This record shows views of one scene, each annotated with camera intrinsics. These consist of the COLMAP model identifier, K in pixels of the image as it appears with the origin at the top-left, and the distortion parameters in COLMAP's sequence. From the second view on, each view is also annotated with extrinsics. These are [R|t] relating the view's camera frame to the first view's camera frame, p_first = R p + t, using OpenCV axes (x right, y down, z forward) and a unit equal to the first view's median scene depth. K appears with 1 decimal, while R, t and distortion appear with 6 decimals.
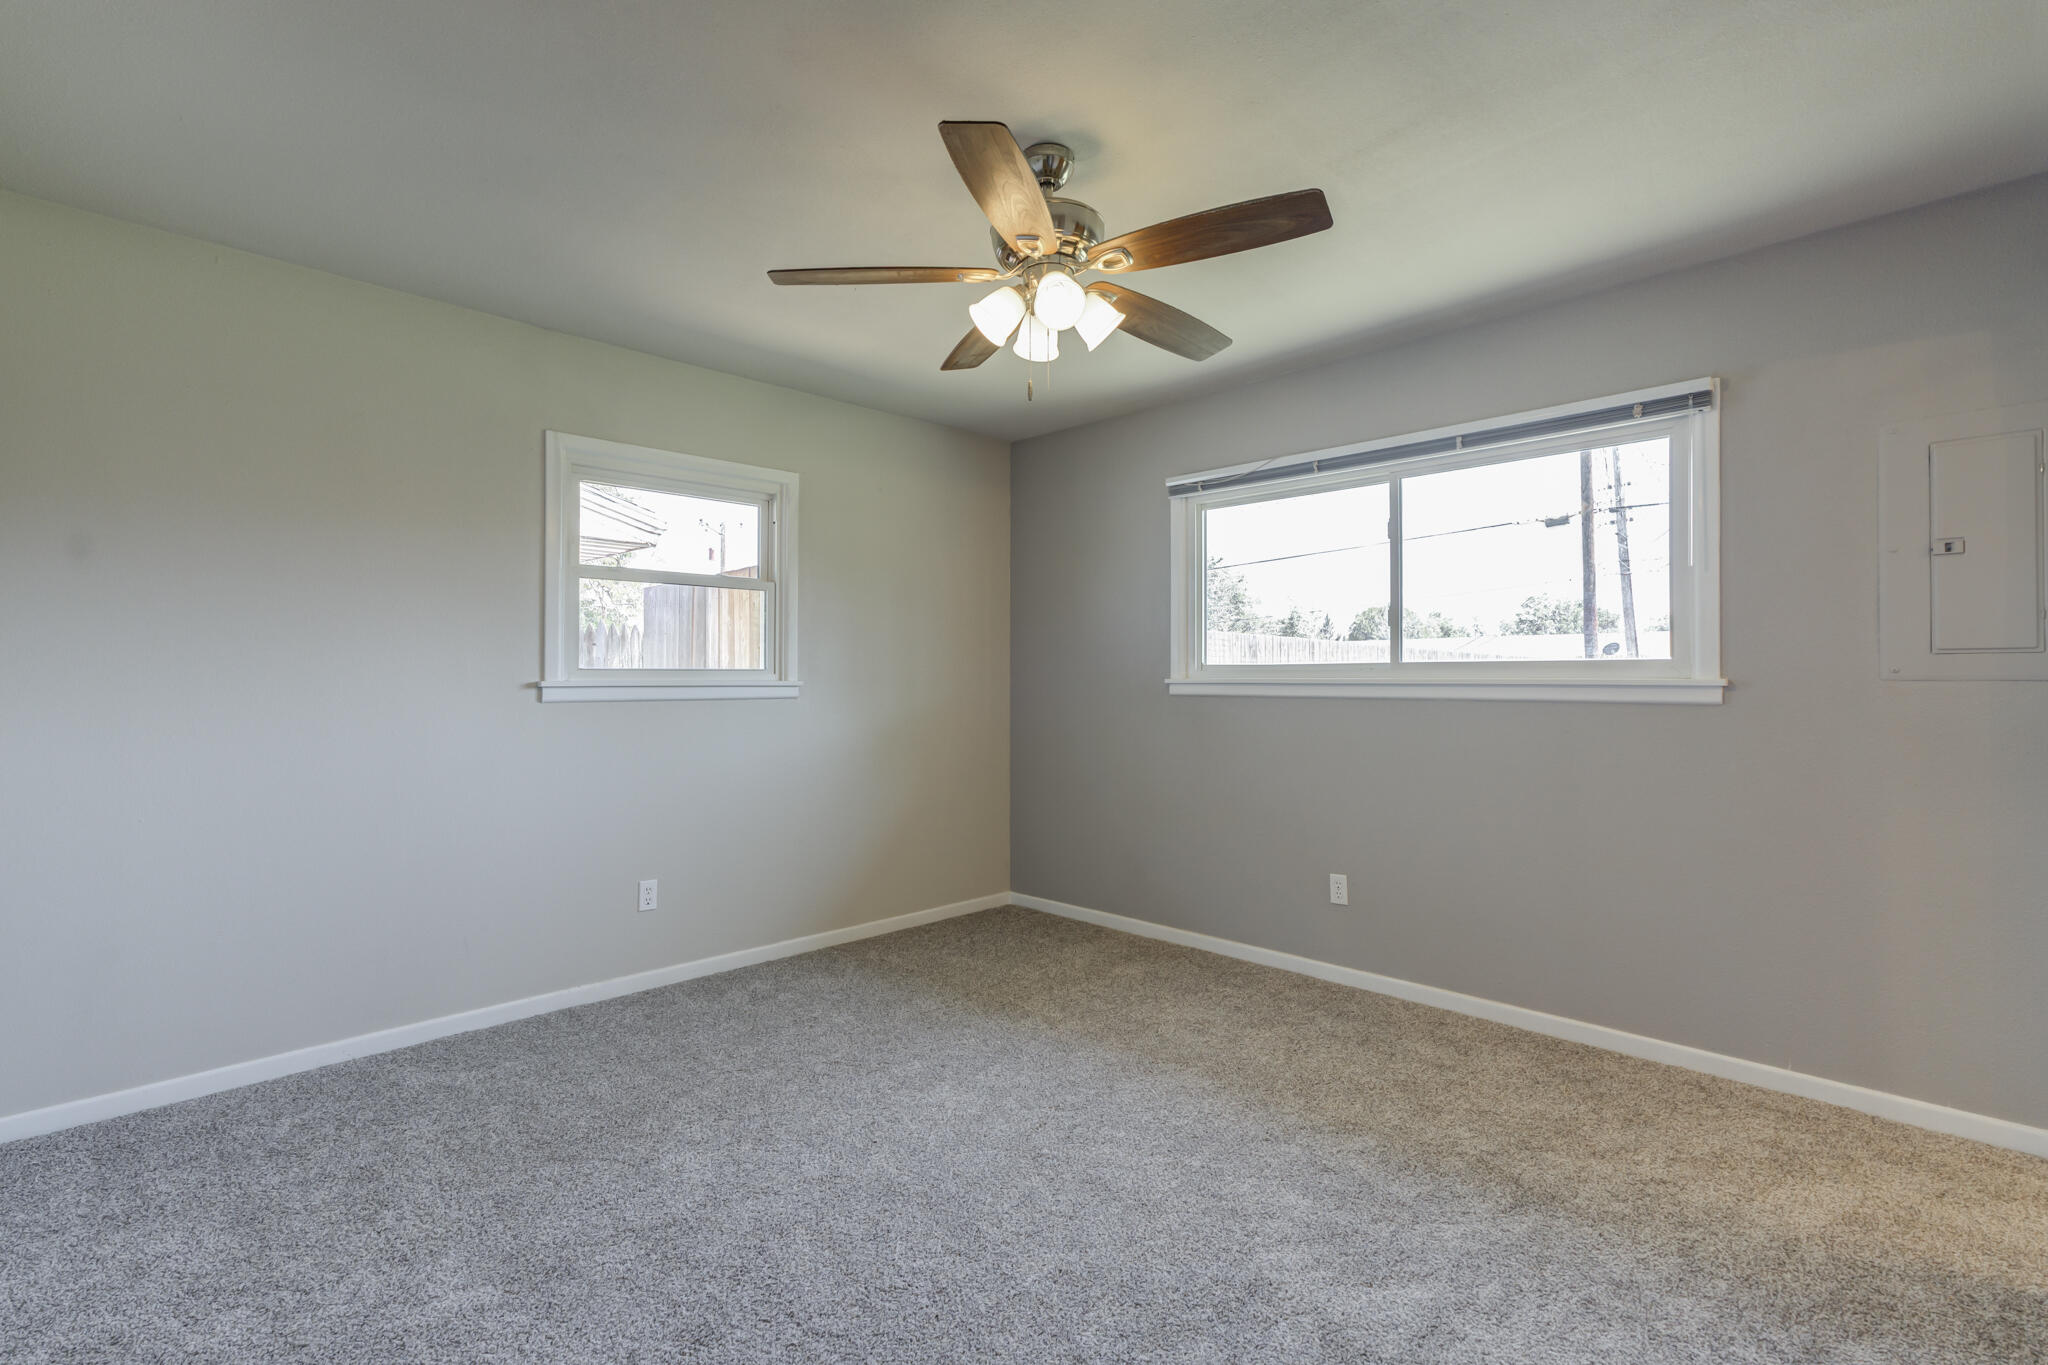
lens RADIAL K [[968.6, 0, 1017.0], [0, 968.6, 688.7], [0, 0, 1]] dist [-0.032724, 0.000024]
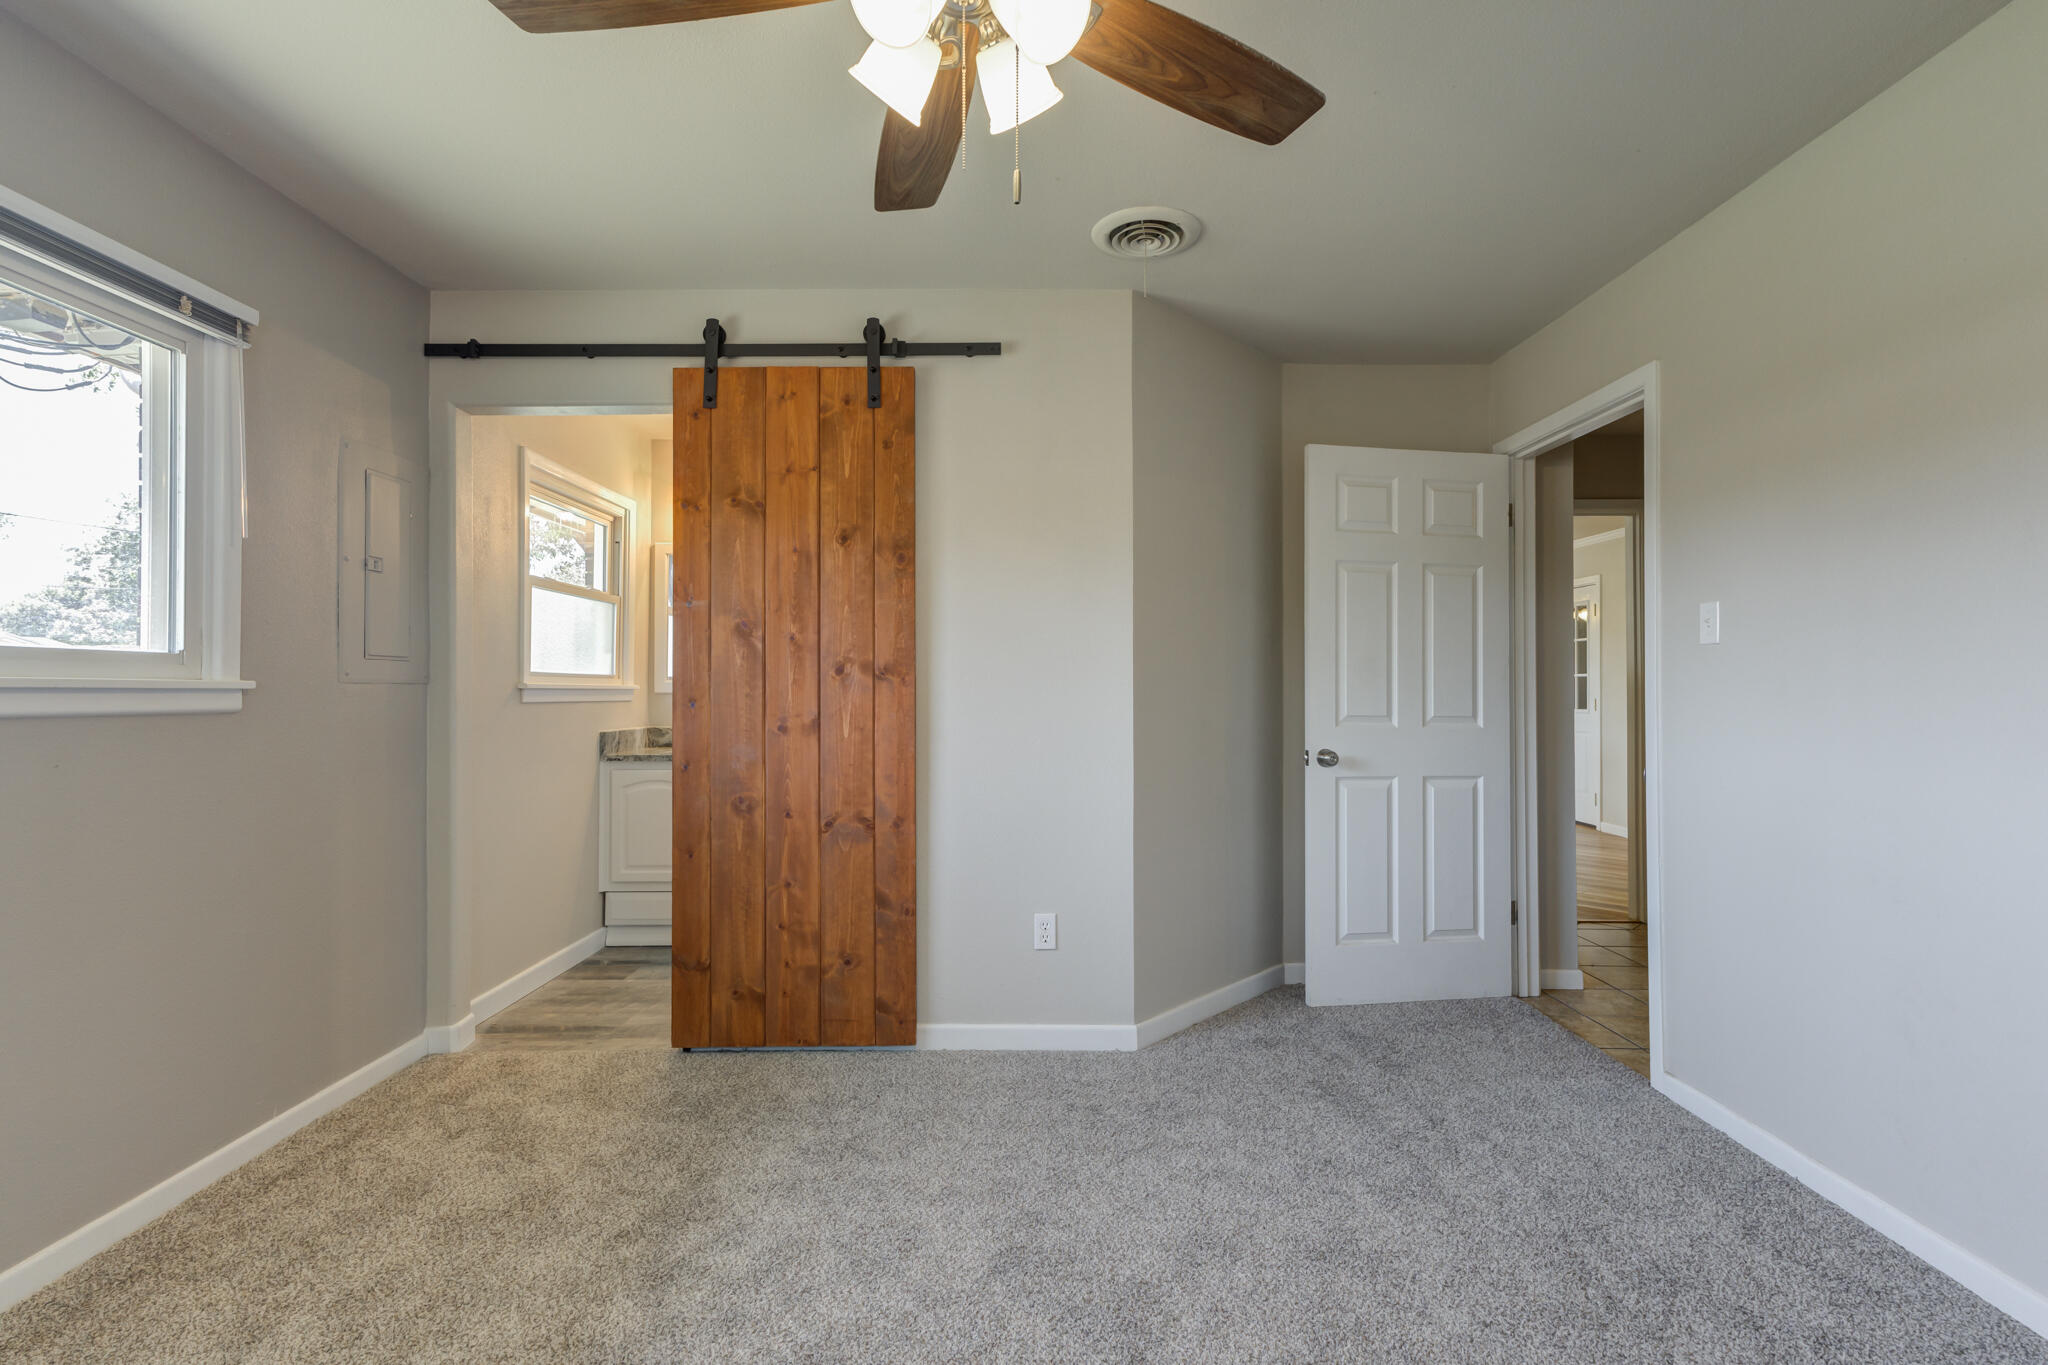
lens RADIAL K [[942.6, 0, 994.5], [0, 942.6, 680.4], [0, 0, 1]] dist [-0.001543, 0.011001]
pose [[-0.728449, 0.000520, 0.685100, -0.289342], [-0.002922, 0.999988, -0.003866, -0.009058], [-0.685094, -0.004819, -0.728439, 1.148098]]
